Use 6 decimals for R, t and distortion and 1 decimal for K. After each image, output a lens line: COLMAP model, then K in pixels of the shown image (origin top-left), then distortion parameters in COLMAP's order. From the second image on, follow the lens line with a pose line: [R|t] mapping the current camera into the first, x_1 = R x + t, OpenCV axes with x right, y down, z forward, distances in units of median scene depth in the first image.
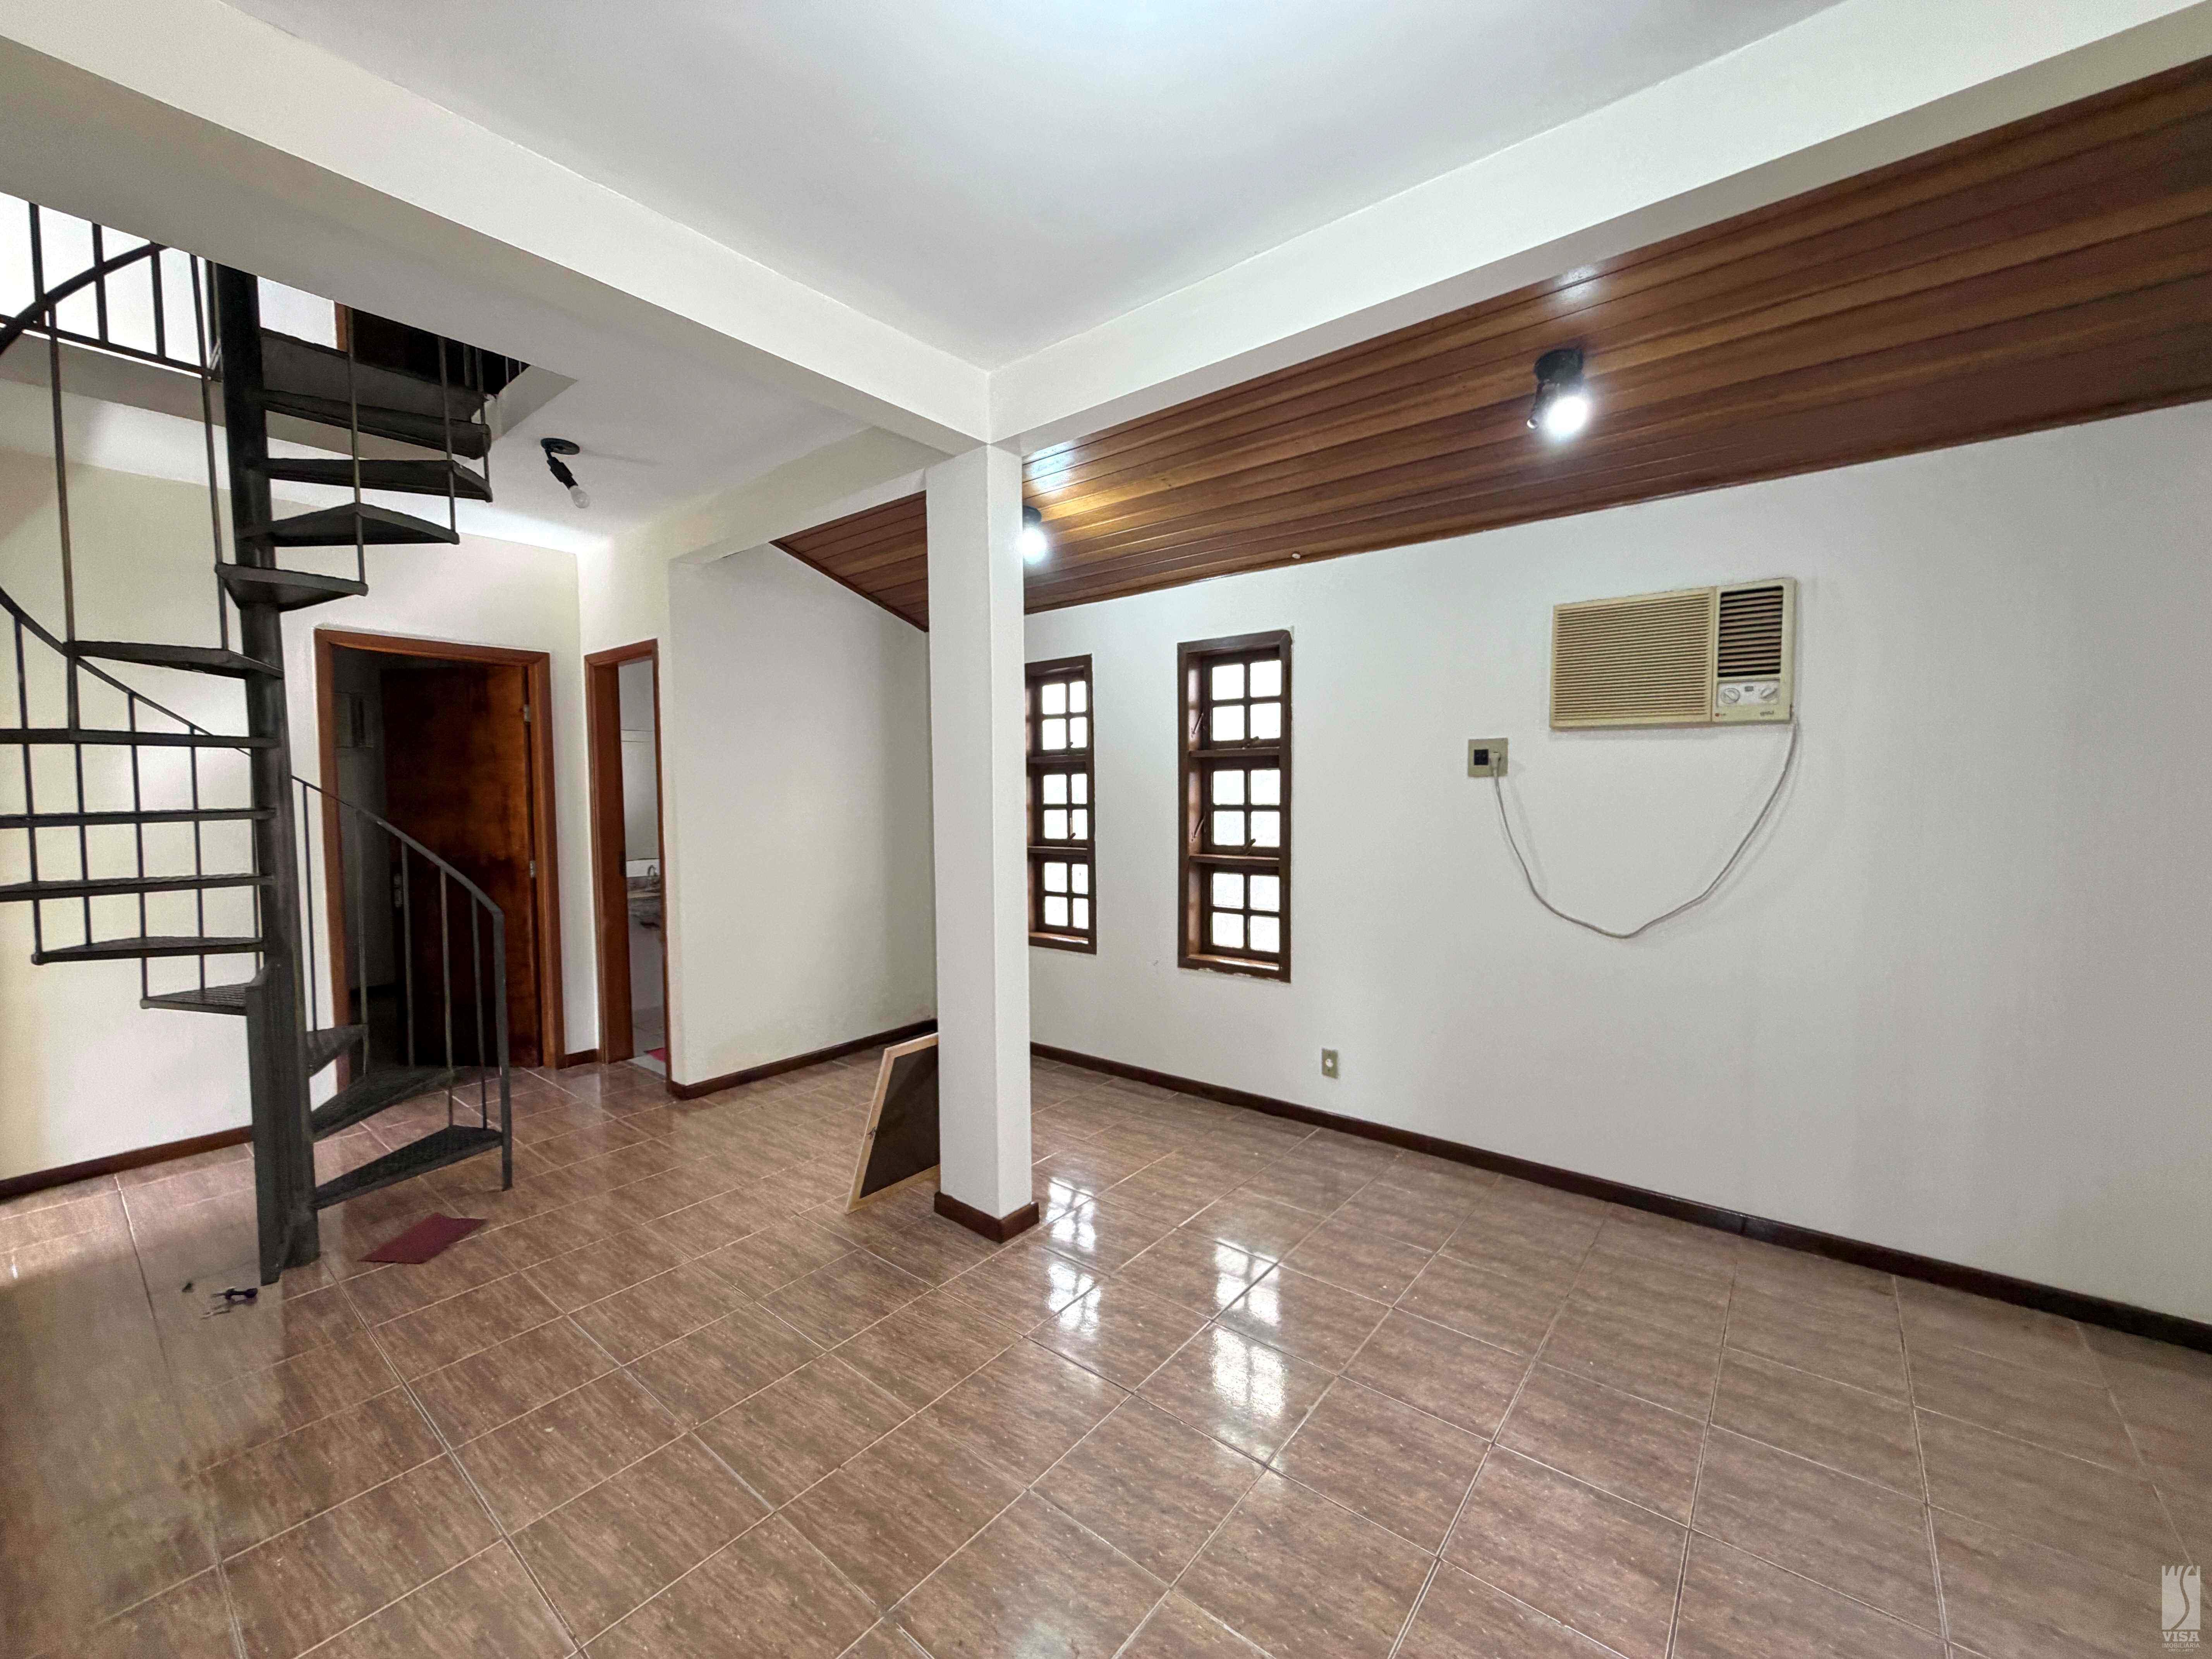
lens RADIAL K [[880.8, 0, 1102.4], [0, 880.8, 826.9], [0, 0, 1]] dist [0.000201, 0.000101]
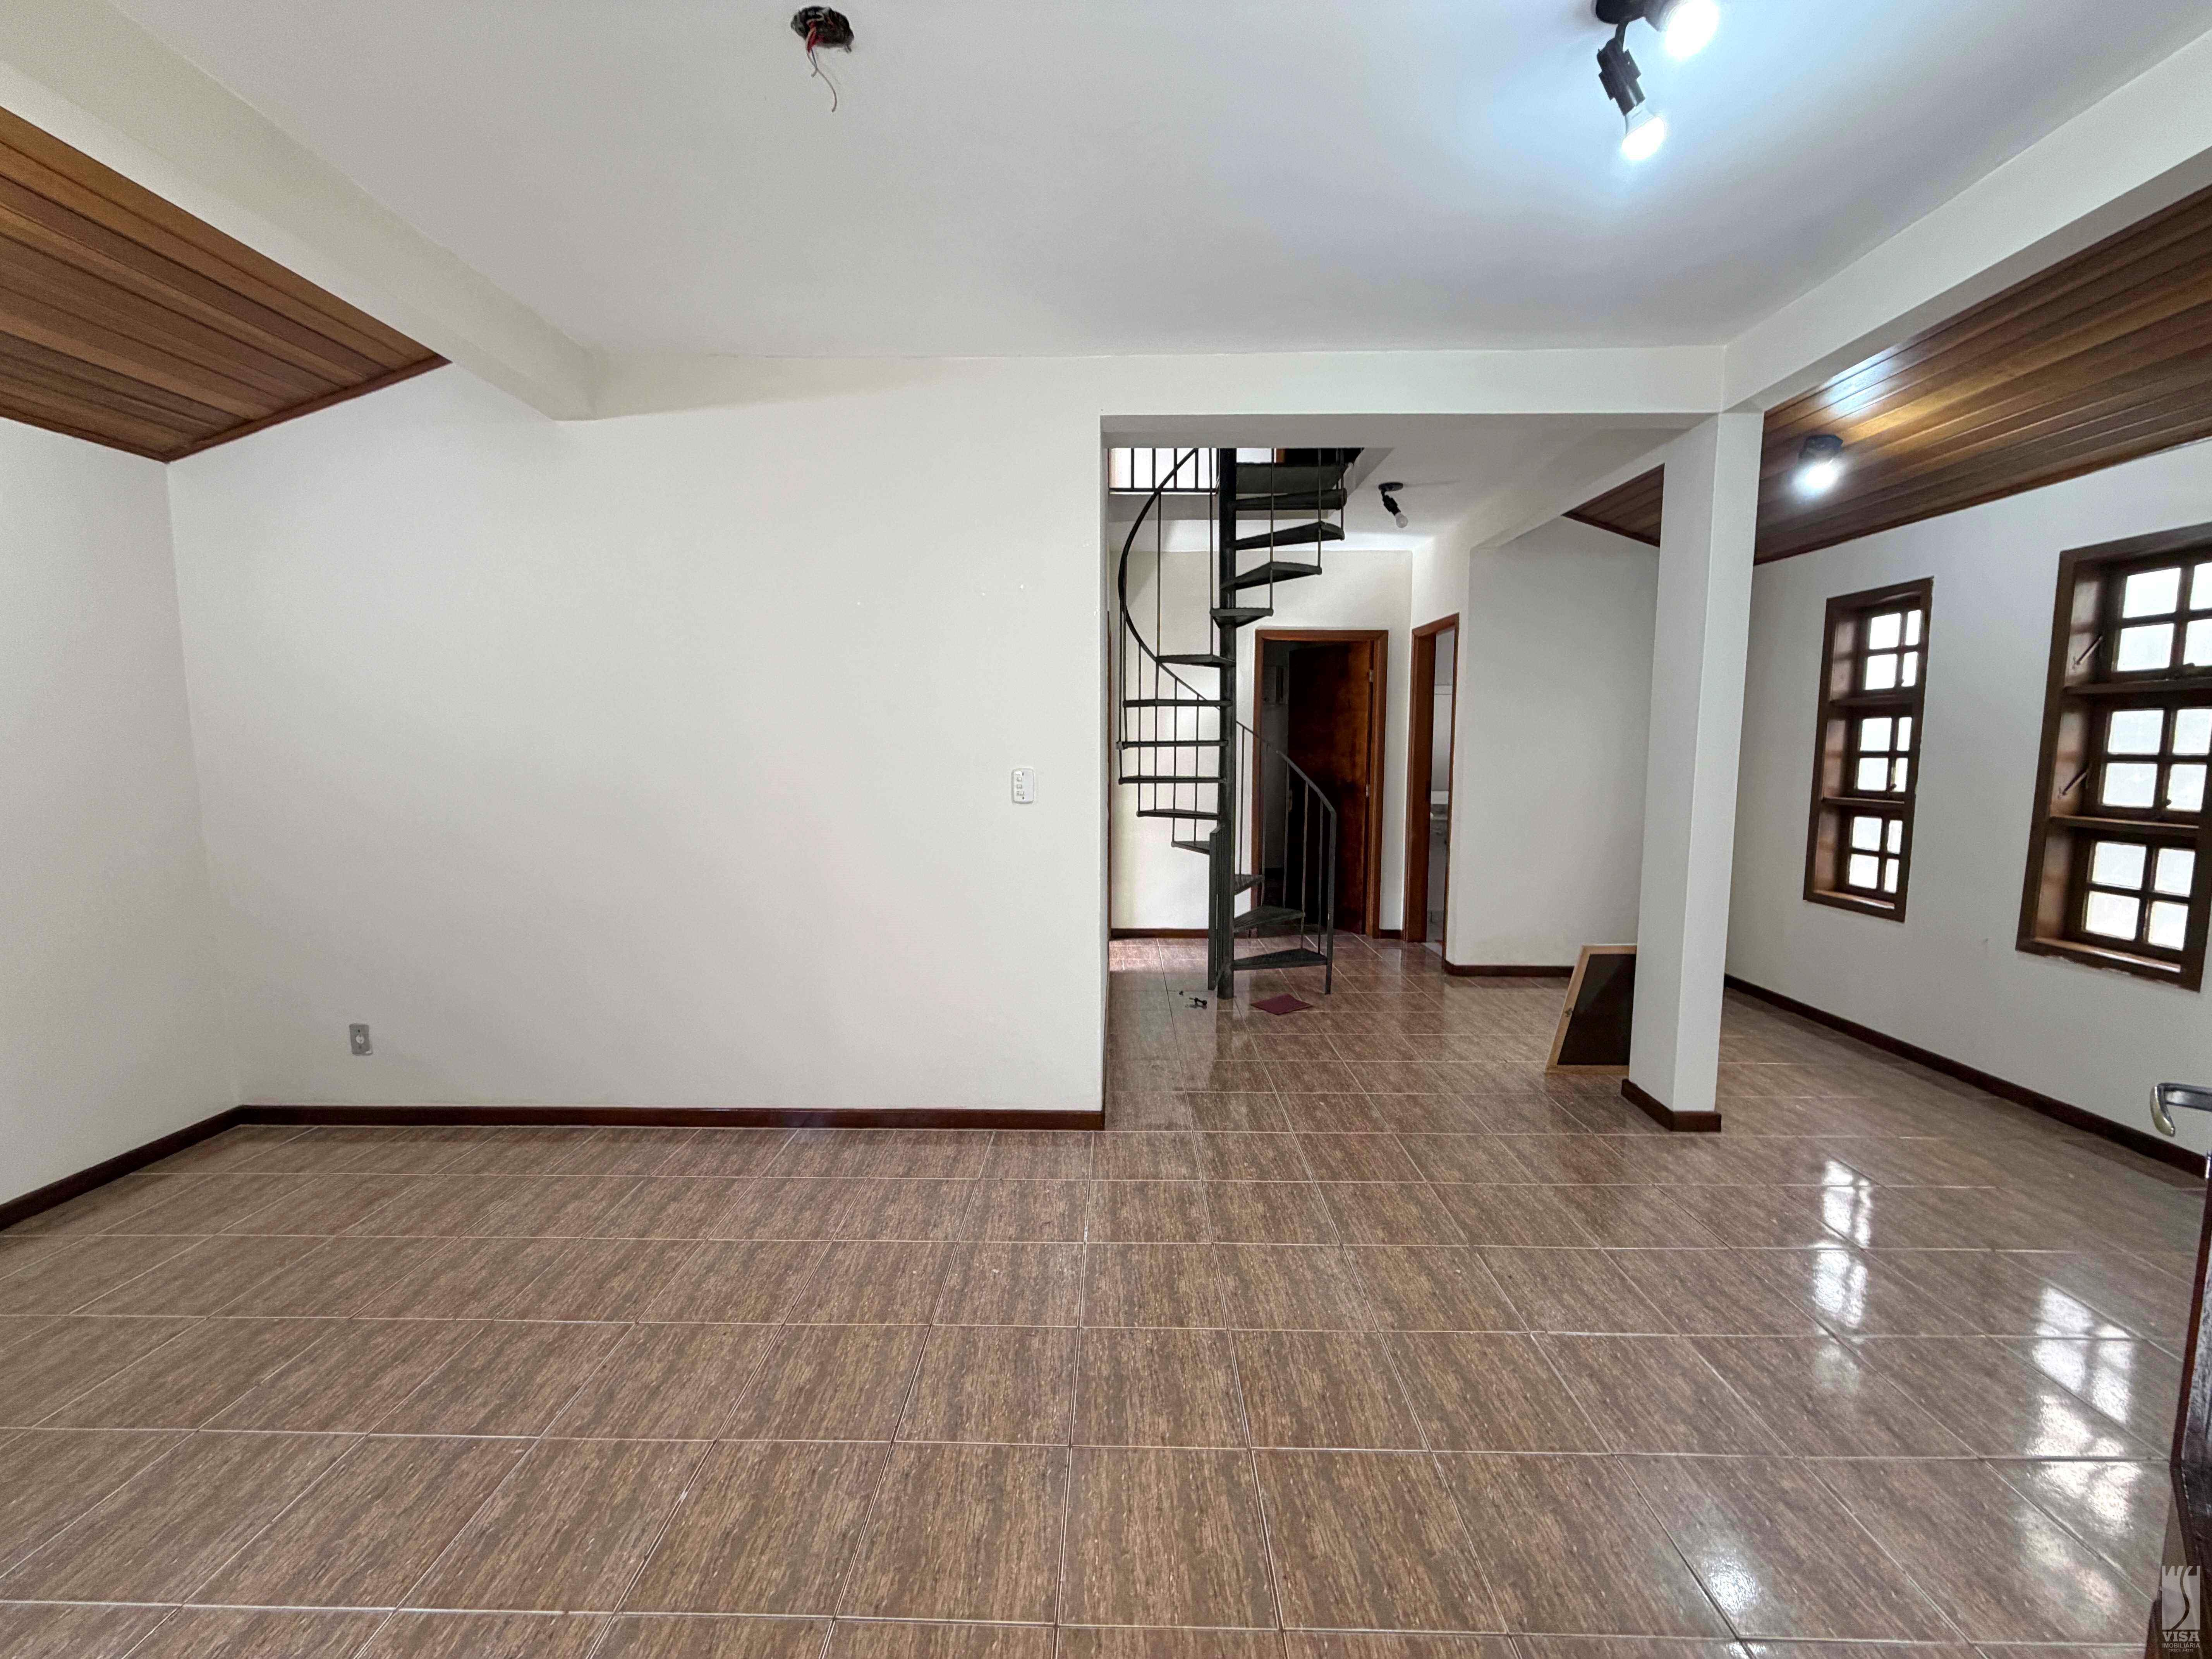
lens RADIAL K [[880.8, 0, 1104.8], [0, 880.8, 830.1], [0, 0, 1]] dist [0.000201, 0.000101]
pose [[0.616082, 0.090078, -0.782515, 0.276250], [-0.042469, 0.995793, 0.081193, 0.022687], [0.786536, -0.016789, 0.617316, -0.259984]]
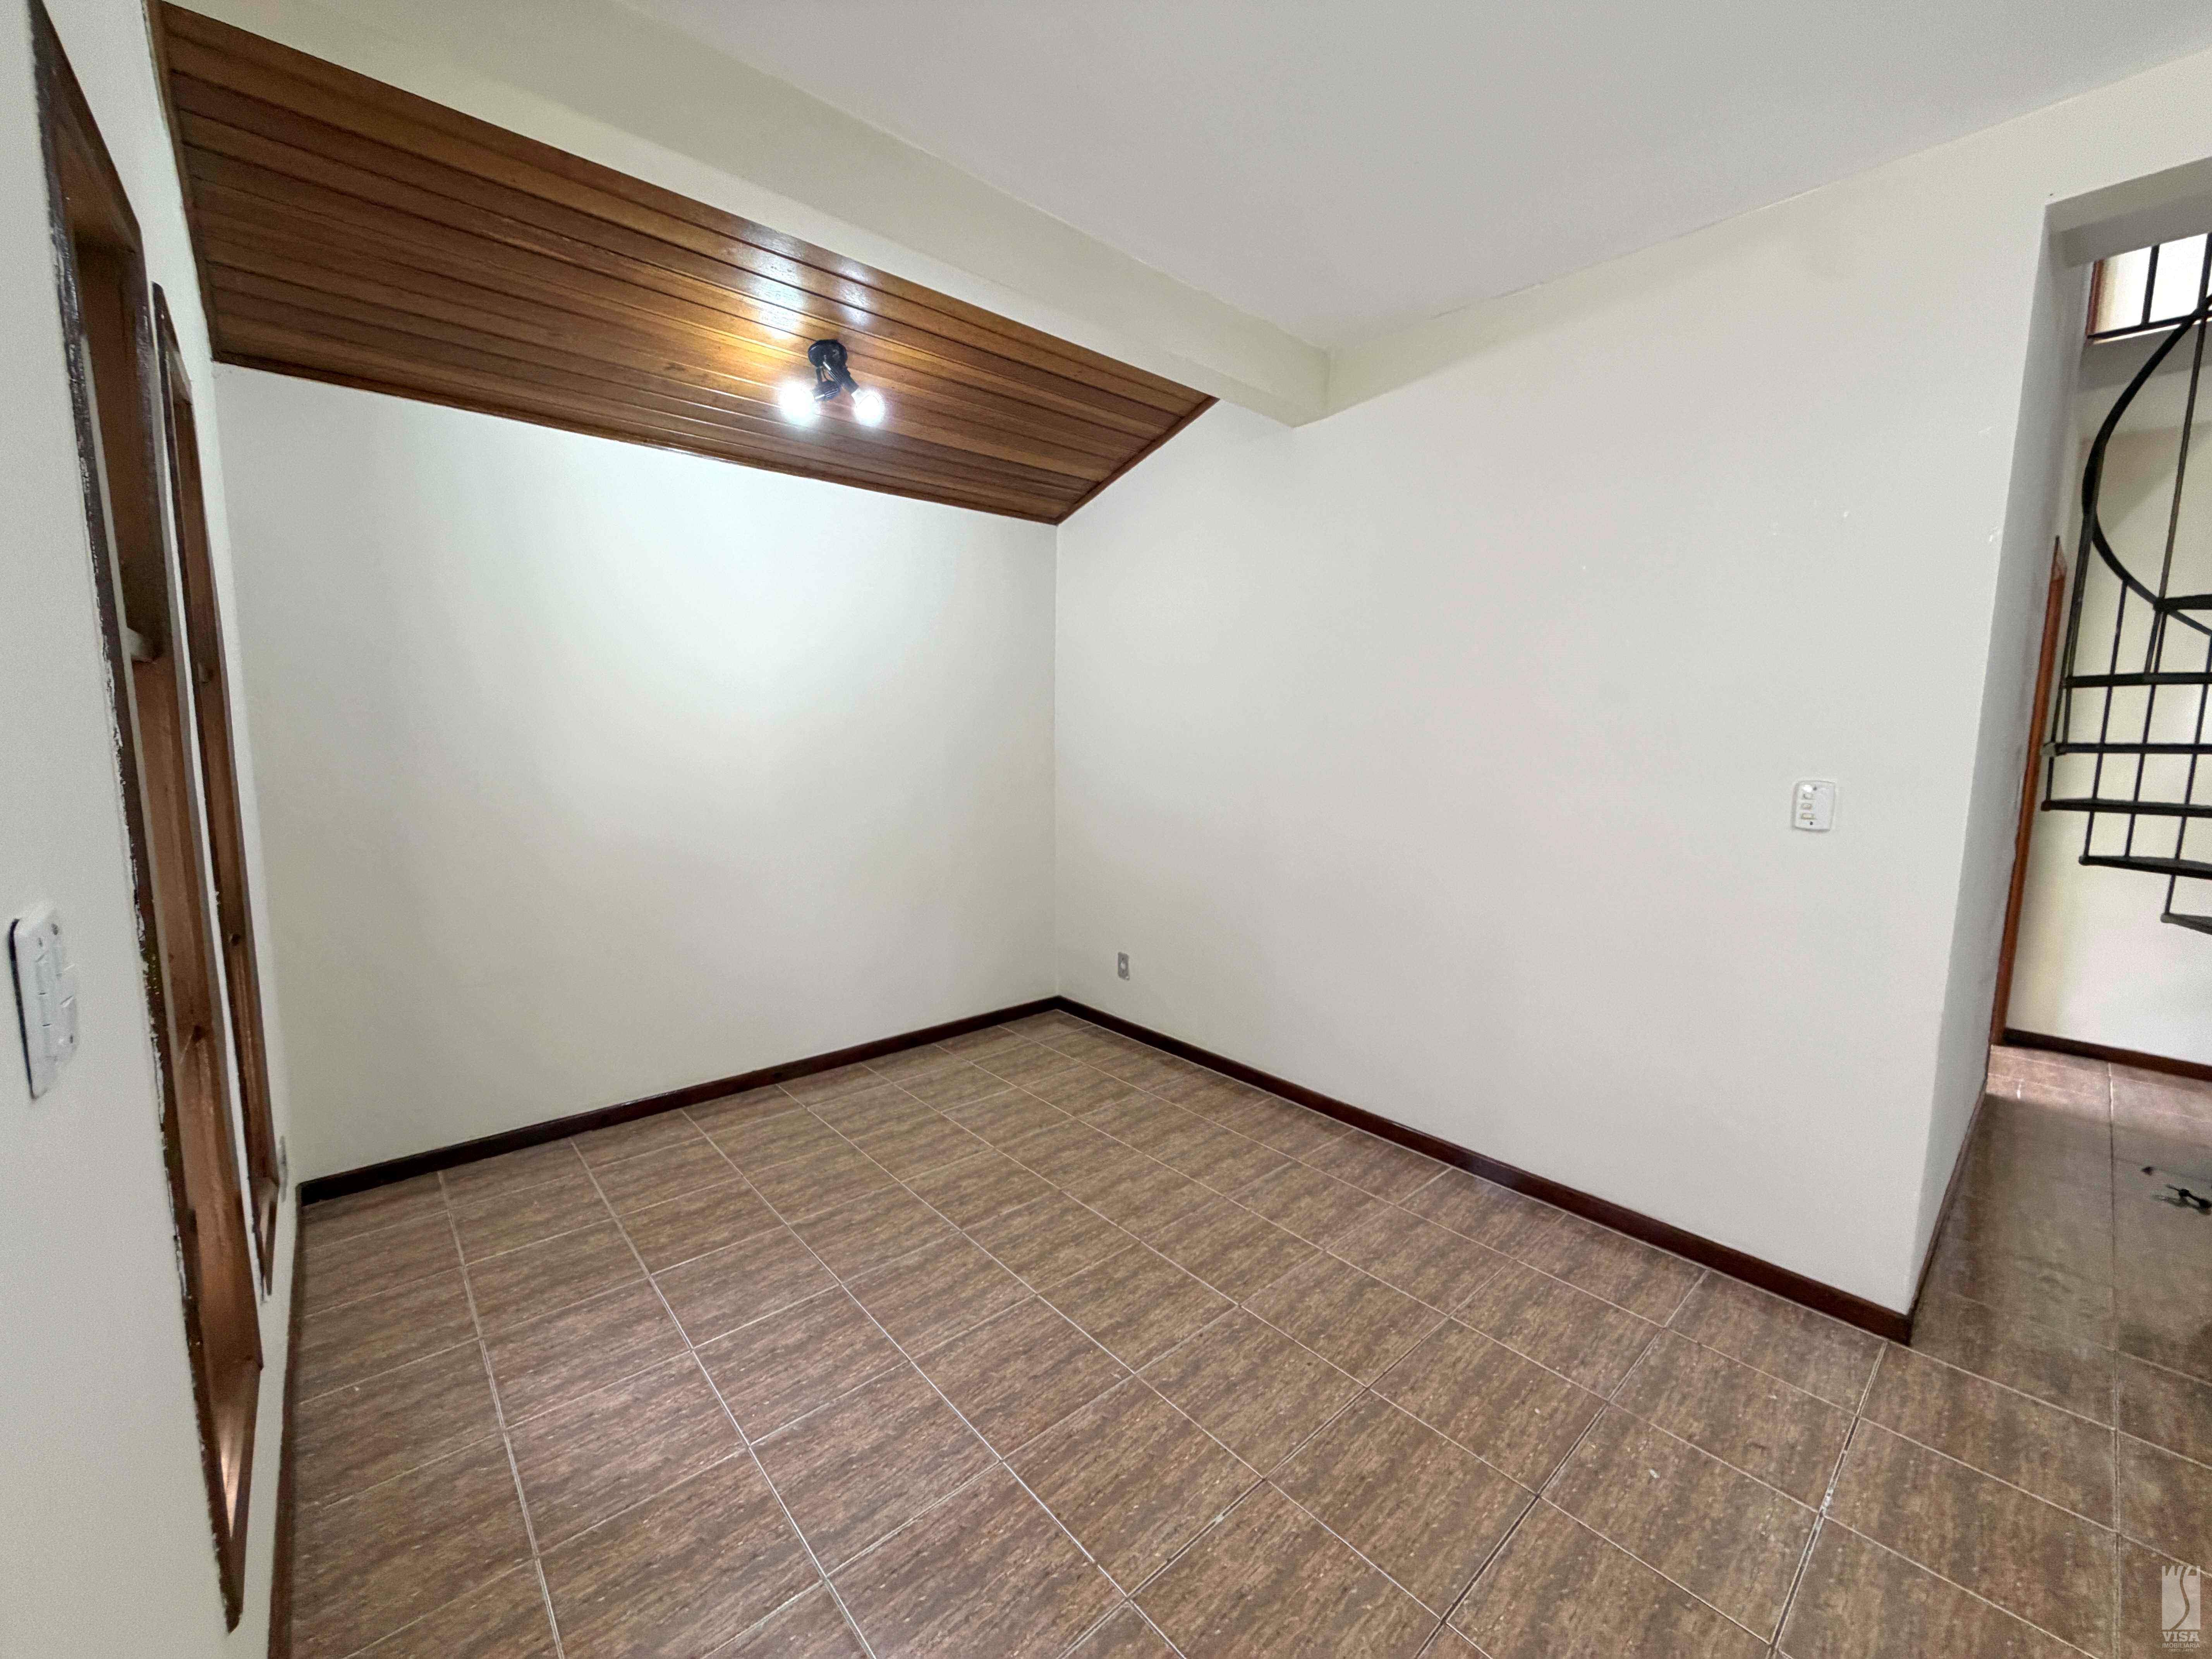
lens RADIAL K [[880.8, 0, 1104.8], [0, 880.8, 828.1], [0, 0, 1]] dist [0.000201, 0.000101]
pose [[-0.163803, 0.124822, -0.978564, 0.197886], [-0.056225, 0.989169, 0.135586, 0.011956], [0.984889, 0.077229, -0.155011, -0.148389]]
